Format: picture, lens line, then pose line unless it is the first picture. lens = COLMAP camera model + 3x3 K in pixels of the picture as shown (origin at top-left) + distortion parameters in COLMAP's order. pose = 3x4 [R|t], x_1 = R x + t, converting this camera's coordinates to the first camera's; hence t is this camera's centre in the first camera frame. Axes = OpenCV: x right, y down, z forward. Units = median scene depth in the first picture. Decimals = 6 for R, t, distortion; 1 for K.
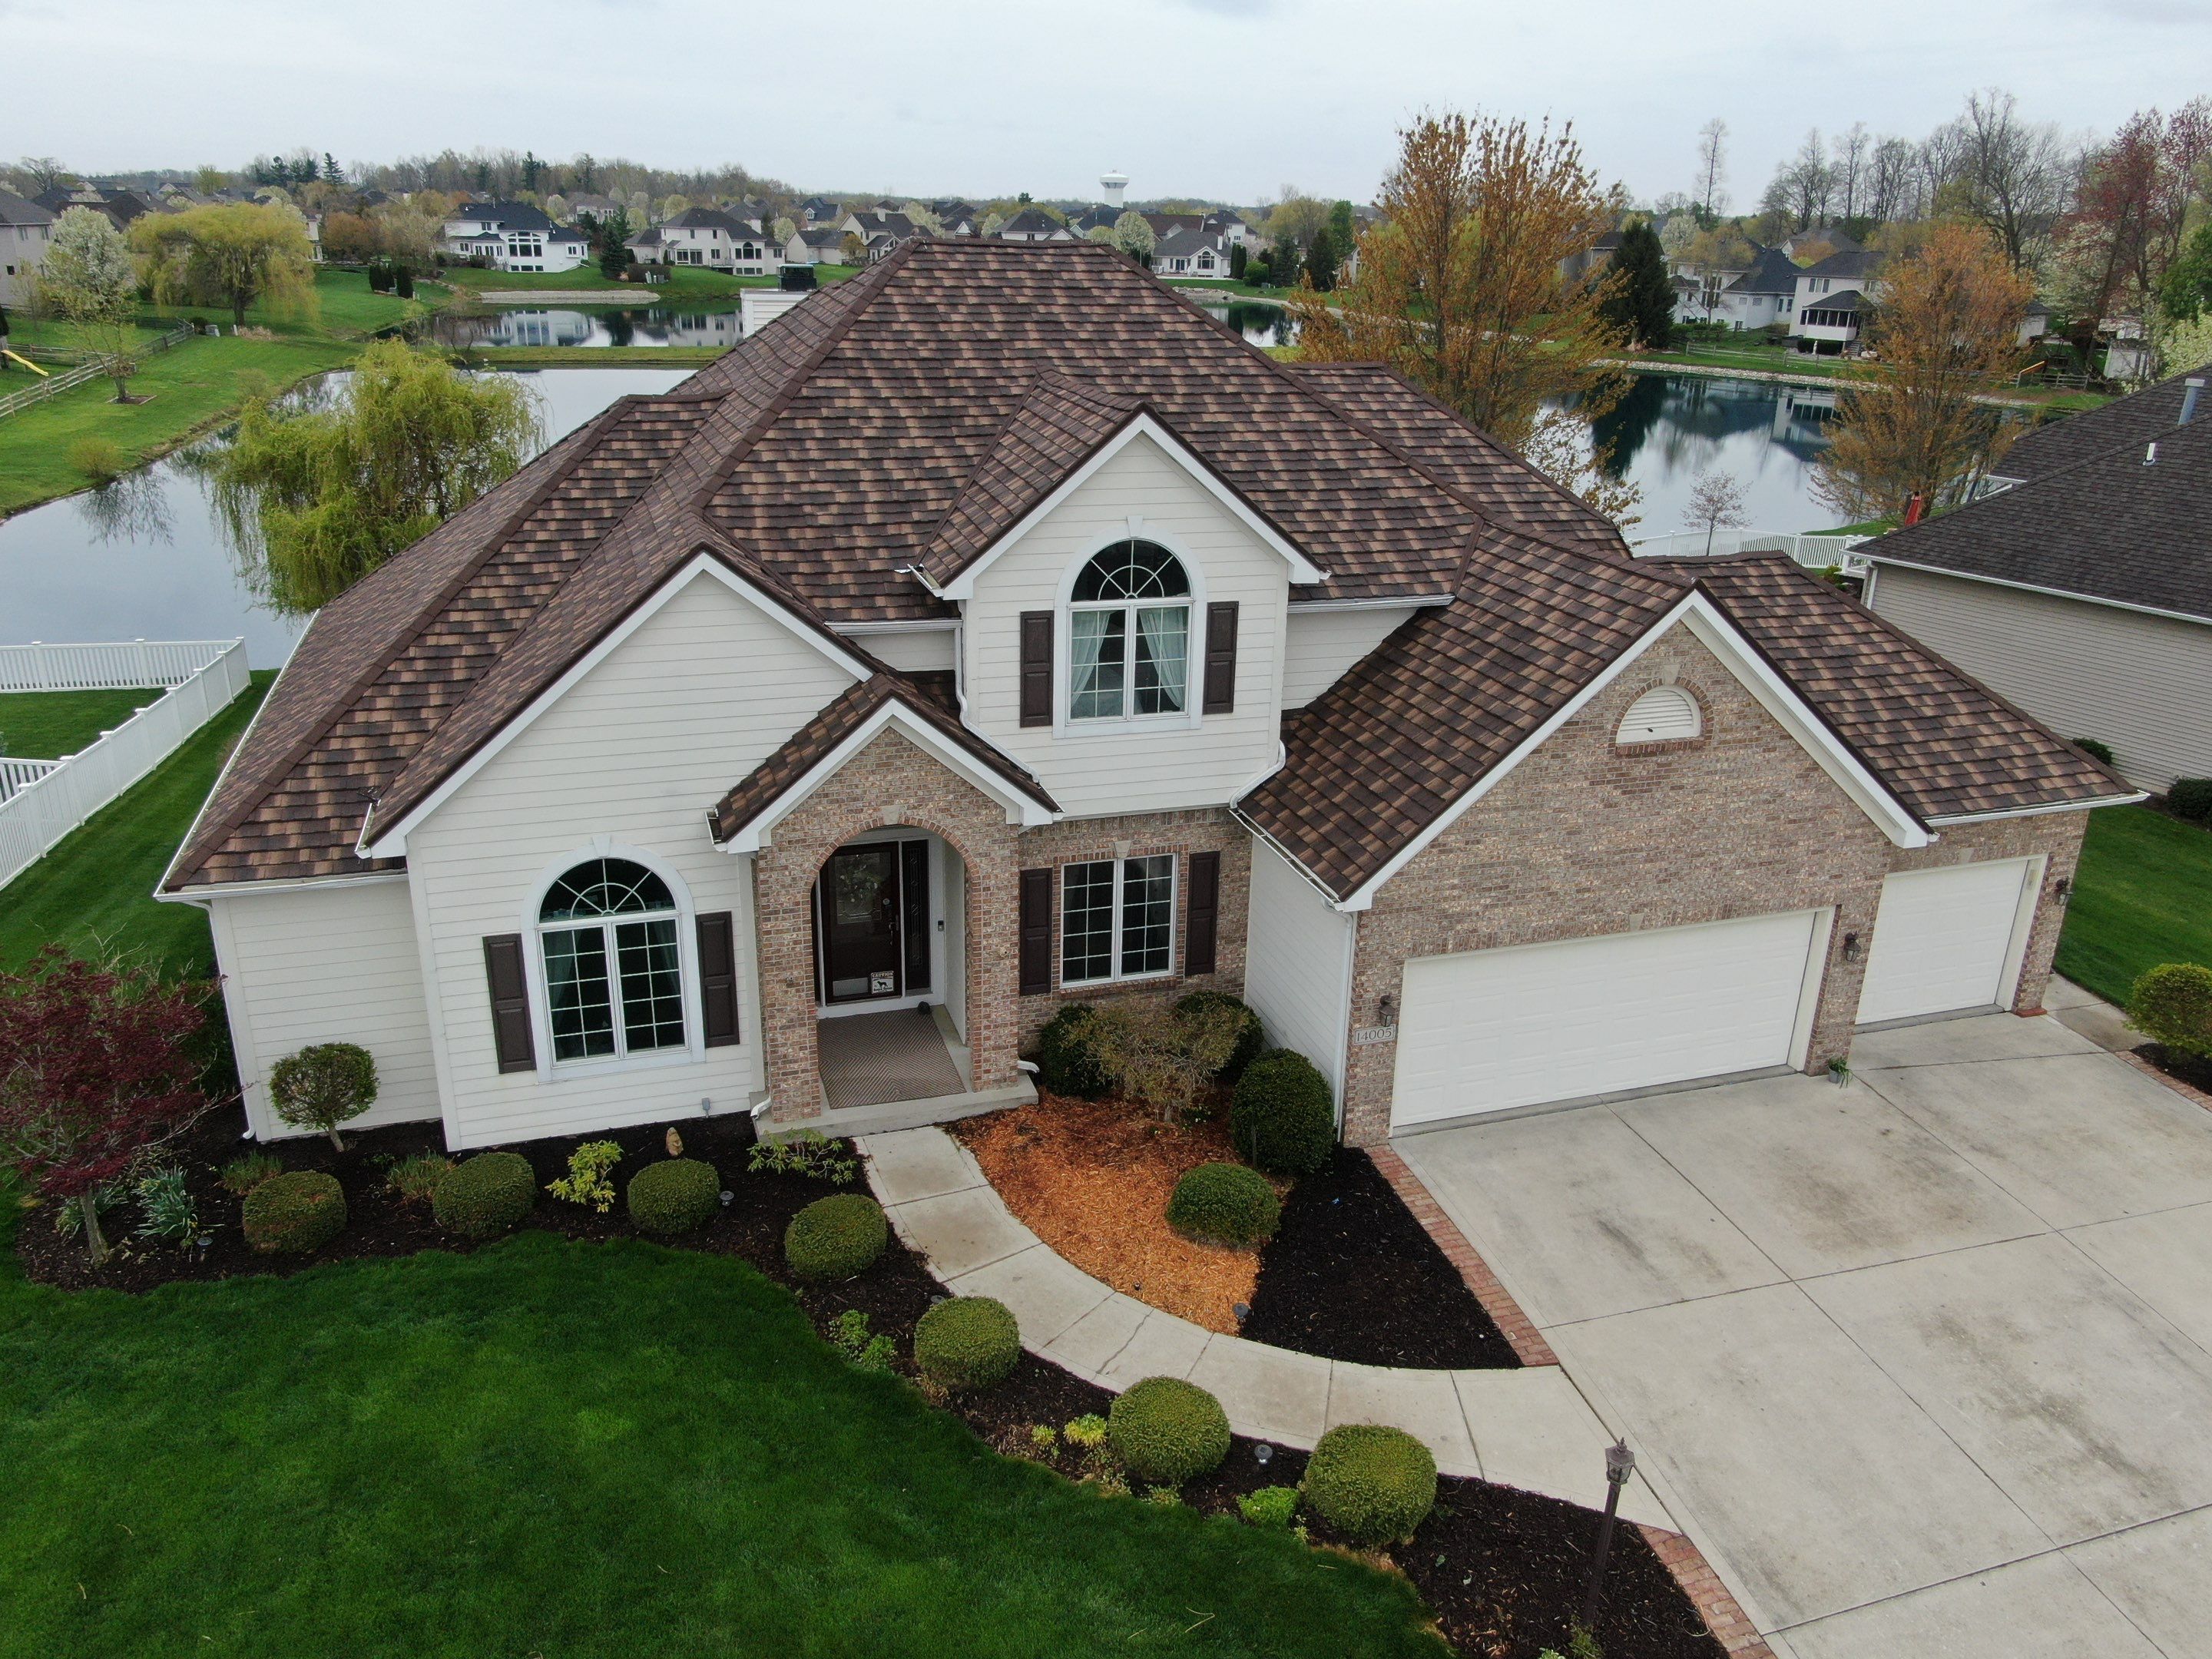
lens RADIAL K [[1614.9, 0, 1105.4], [0, 1614.9, 834.5], [0, 0, 1]] dist [-0.025847, 0.015265]
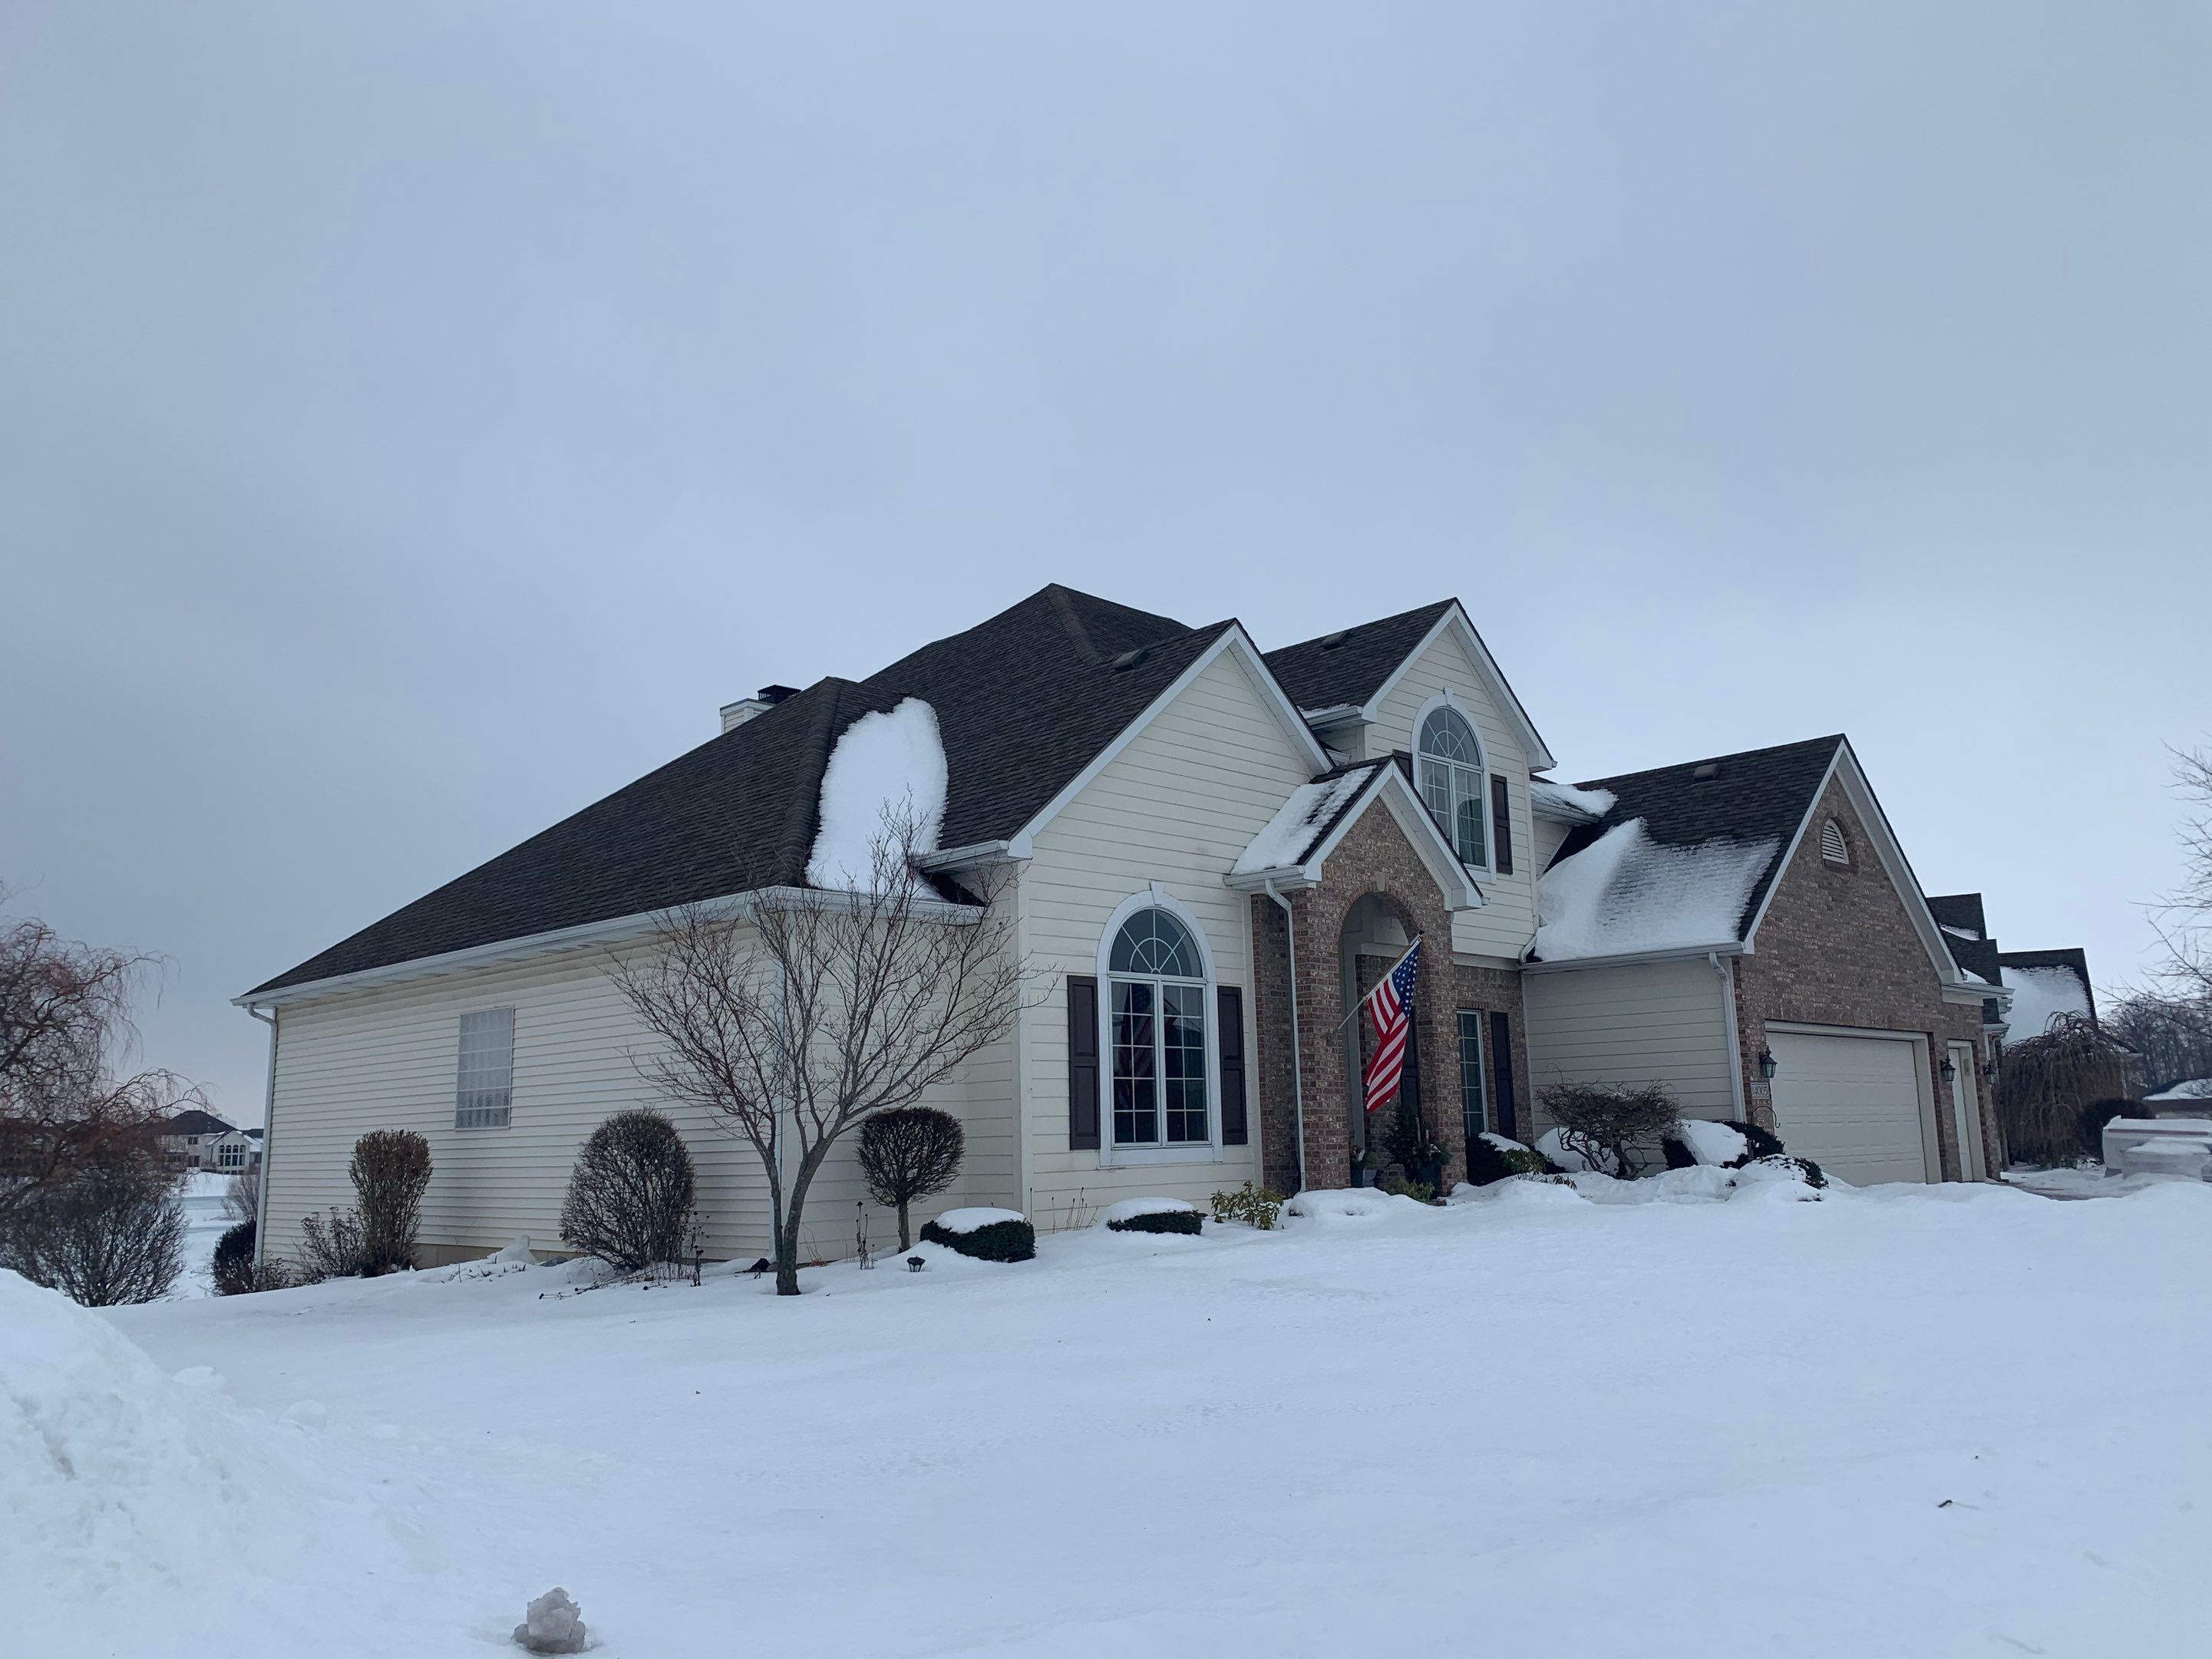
lens RADIAL K [[1649.3, 0, 1081.4], [0, 1649.3, 847.4], [0, 0, 1]] dist [0.100044, -0.237728]
pose [[0.889402, 0.040922, 0.455290, -0.757435], [0.201552, 0.858842, -0.470921, 0.415447], [-0.410293, 0.510603, 0.755608, 0.235933]]
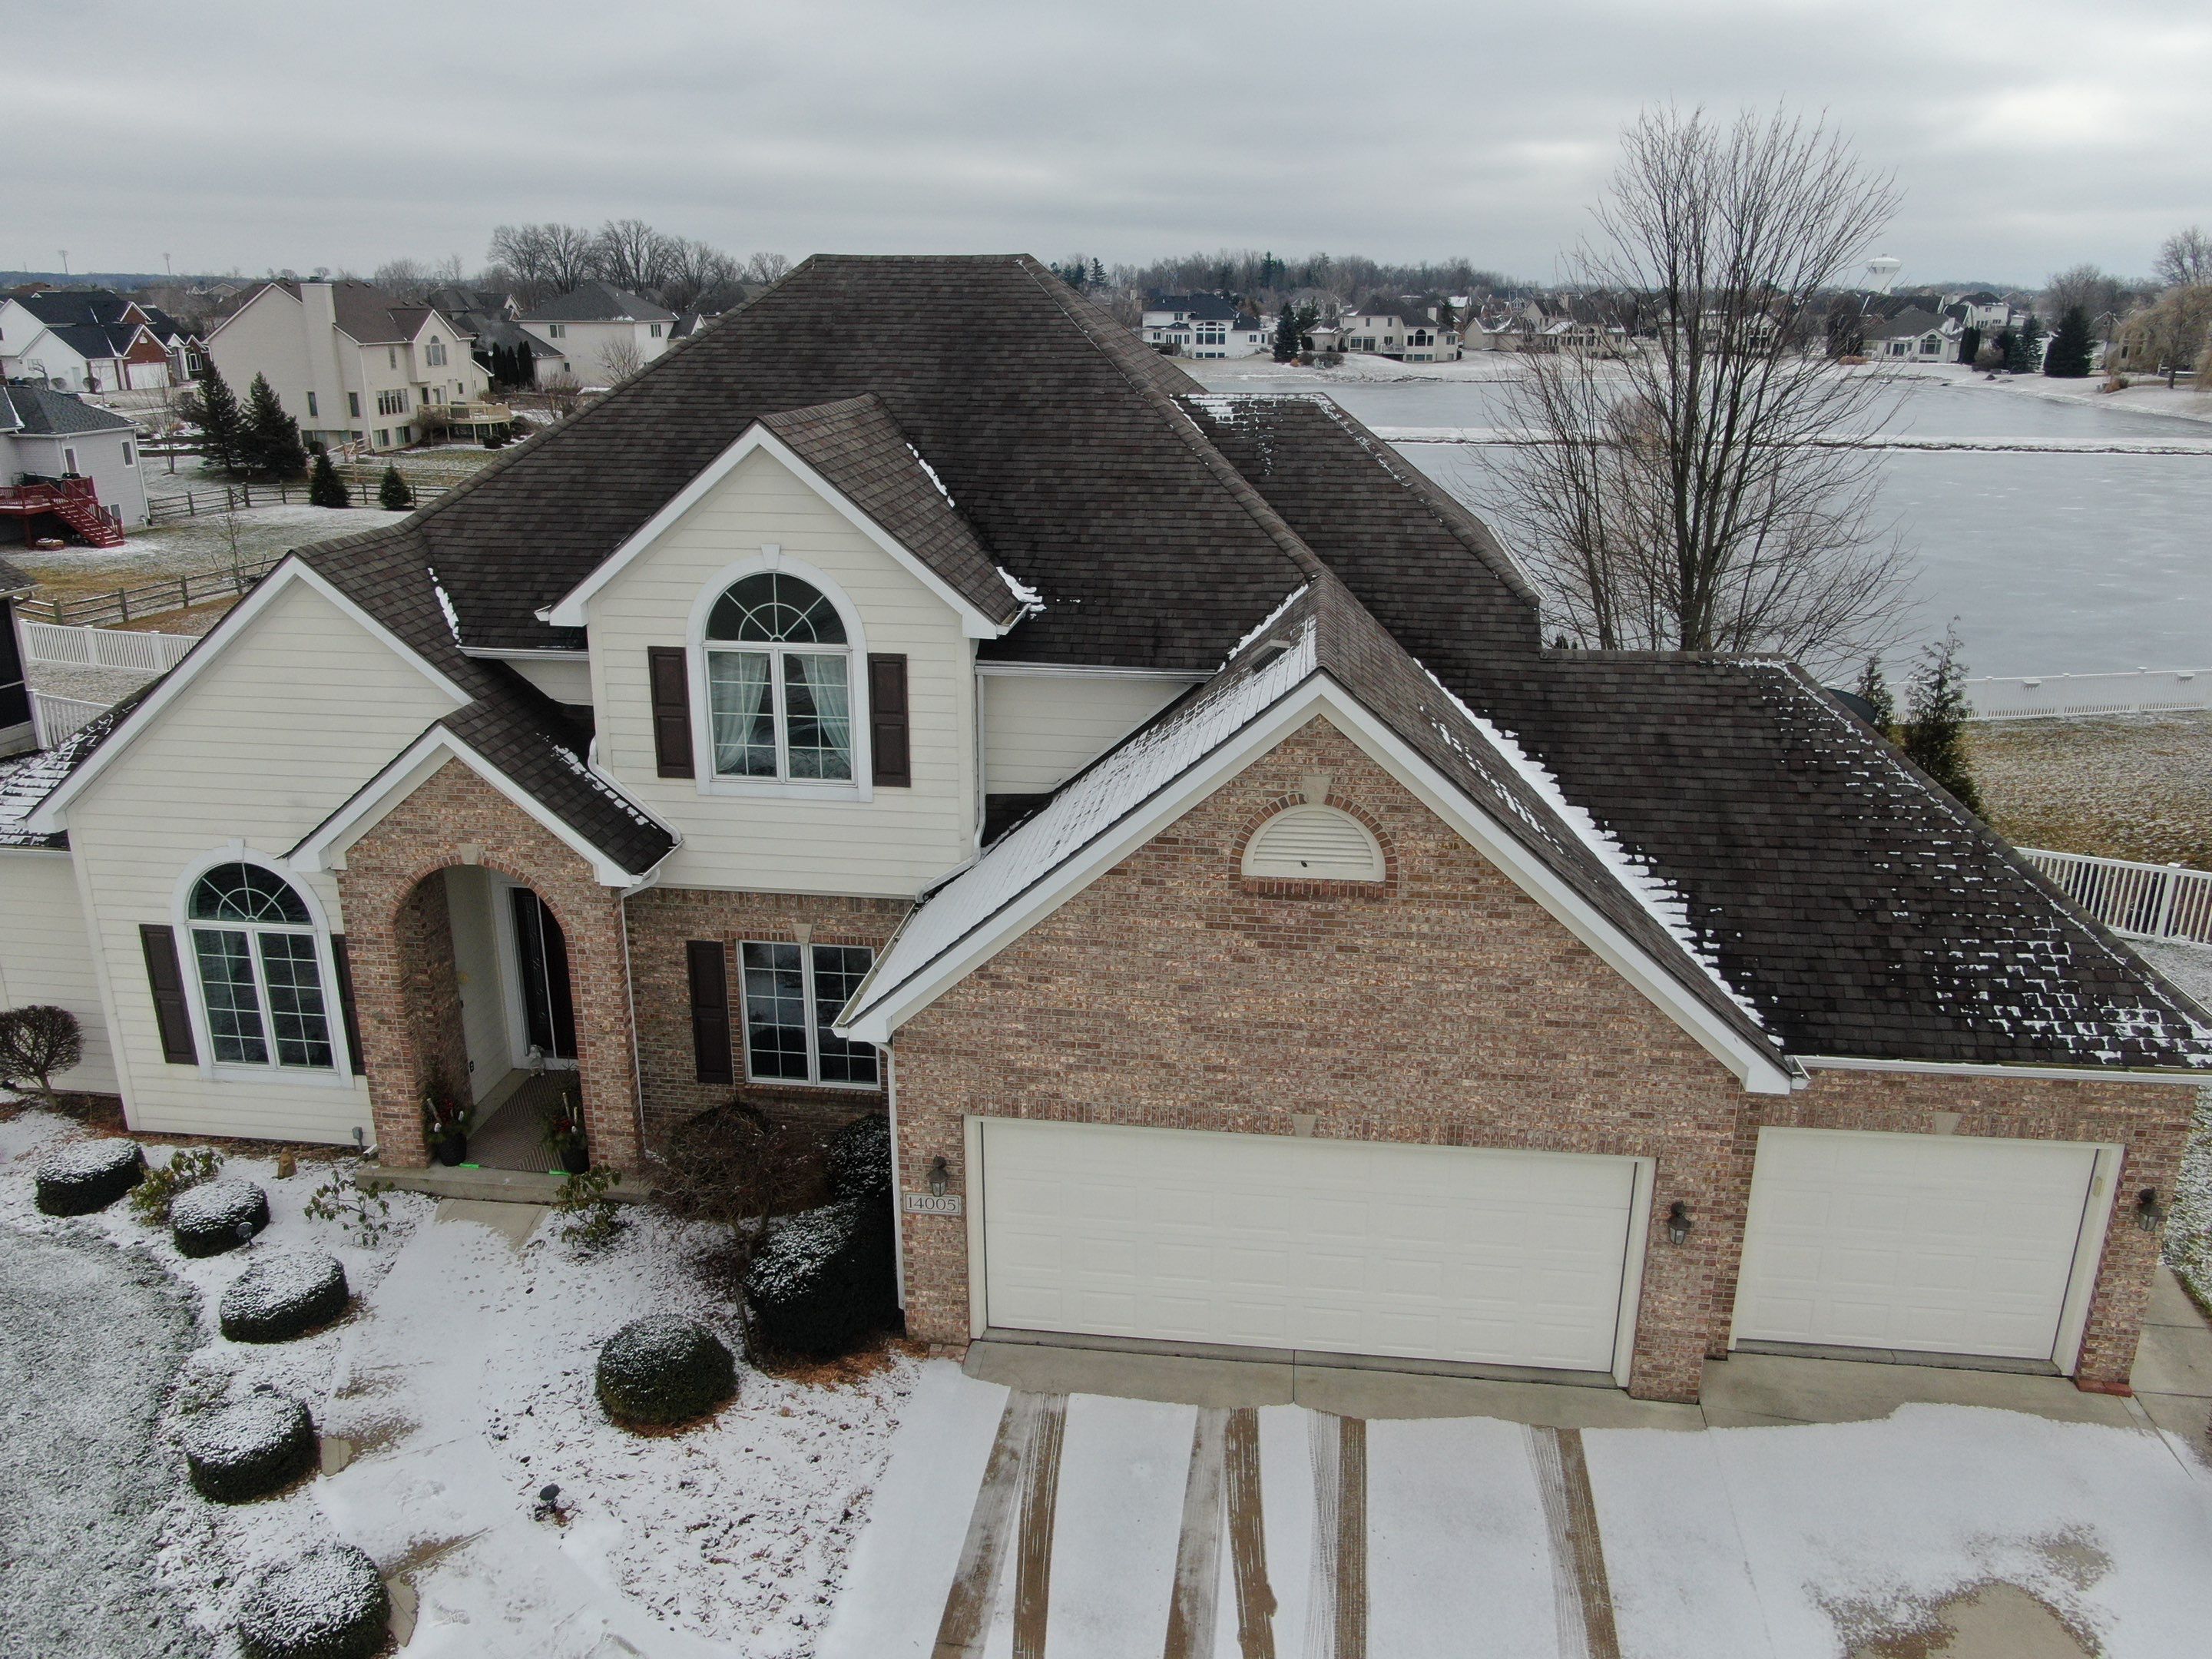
lens RADIAL K [[1618.2, 0, 1106.0], [0, 1618.2, 829.5], [0, 0, 1]] dist [-0.022542, 0.014106]
pose [[0.911686, 0.113179, -0.394993, 0.524985], [-0.135154, 0.990424, -0.028159, -0.046128], [0.388024, 0.079057, 0.918252, 0.282642]]
